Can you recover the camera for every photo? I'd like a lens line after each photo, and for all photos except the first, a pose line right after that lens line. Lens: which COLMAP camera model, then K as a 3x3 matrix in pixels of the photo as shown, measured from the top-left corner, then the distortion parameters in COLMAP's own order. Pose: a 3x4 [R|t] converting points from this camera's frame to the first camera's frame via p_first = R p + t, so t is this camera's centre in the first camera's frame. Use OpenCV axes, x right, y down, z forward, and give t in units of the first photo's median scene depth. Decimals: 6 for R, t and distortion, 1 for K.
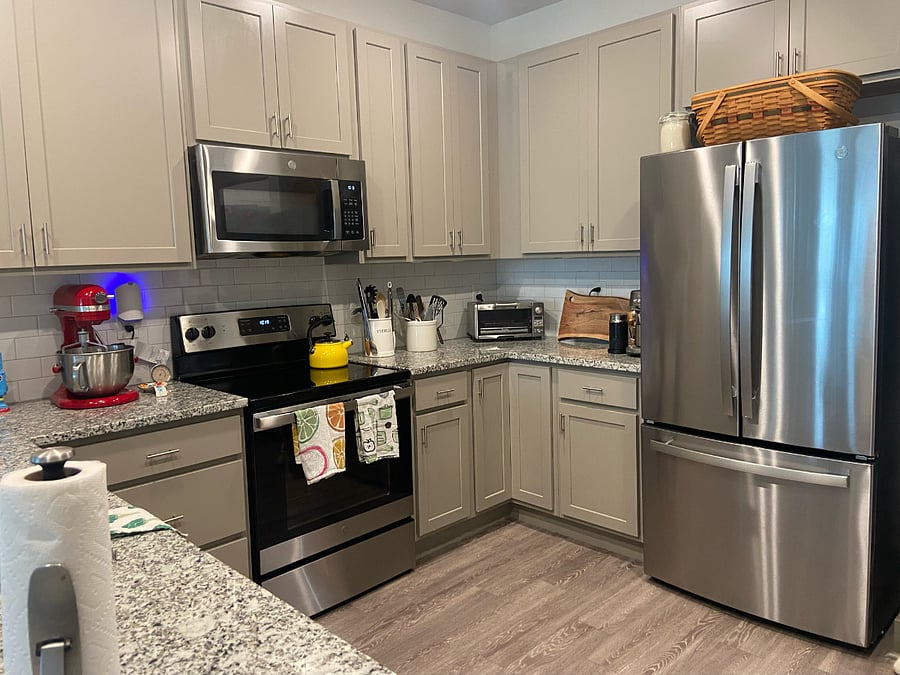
lens RADIAL K [[679.7, 0, 454.0], [0, 679.7, 324.1], [0, 0, 1]] dist [0.137488, -0.170970]
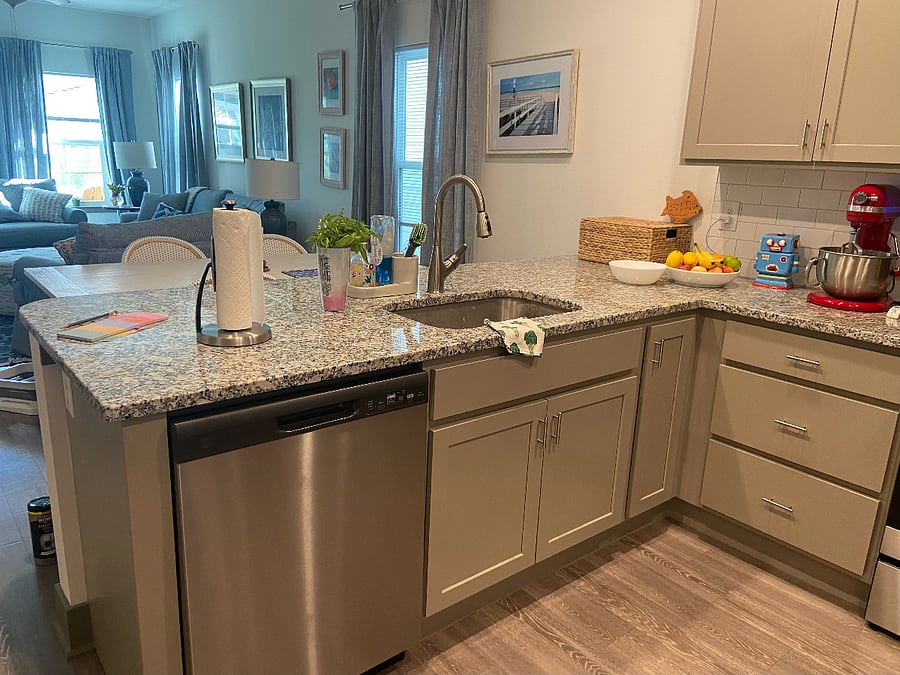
lens RADIAL K [[681.0, 0, 450.0], [0, 681.0, 337.5], [0, 0, 1]] dist [0.137097, -0.176056]
pose [[-0.093883, 0.279842, -0.955445, 0.439381], [-0.140413, 0.946369, 0.290981, -0.047253], [0.985632, 0.161475, -0.049554, 0.430384]]
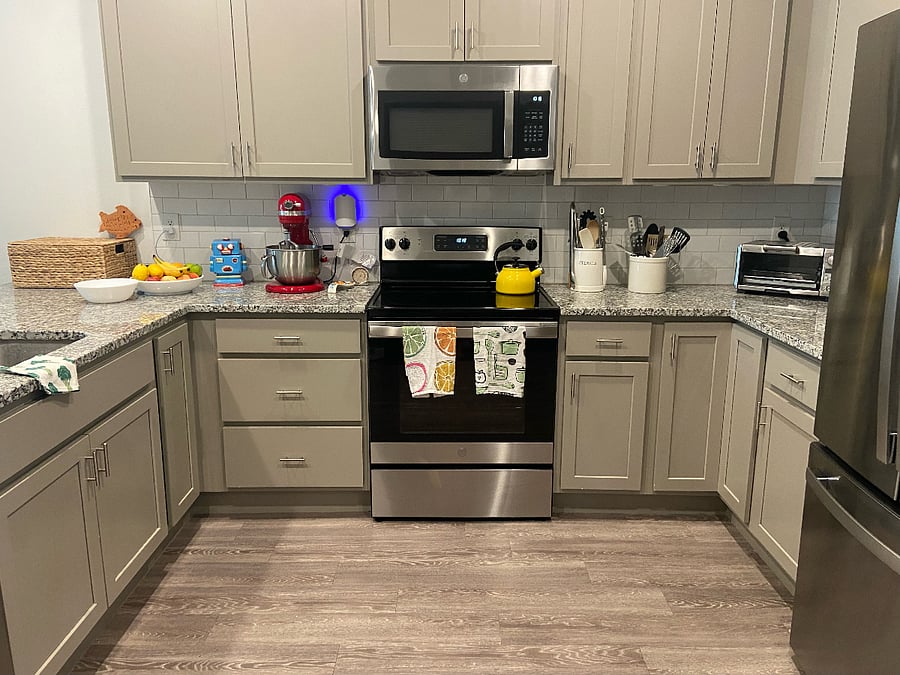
lens RADIAL K [[679.7, 0, 454.0], [0, 679.7, 324.1], [0, 0, 1]] dist [0.137488, -0.170970]
pose [[0.708694, 0.178522, -0.682556, 0.469045], [-0.096219, 0.982874, 0.157166, -0.041366], [0.698924, -0.045708, 0.713734, 0.274144]]
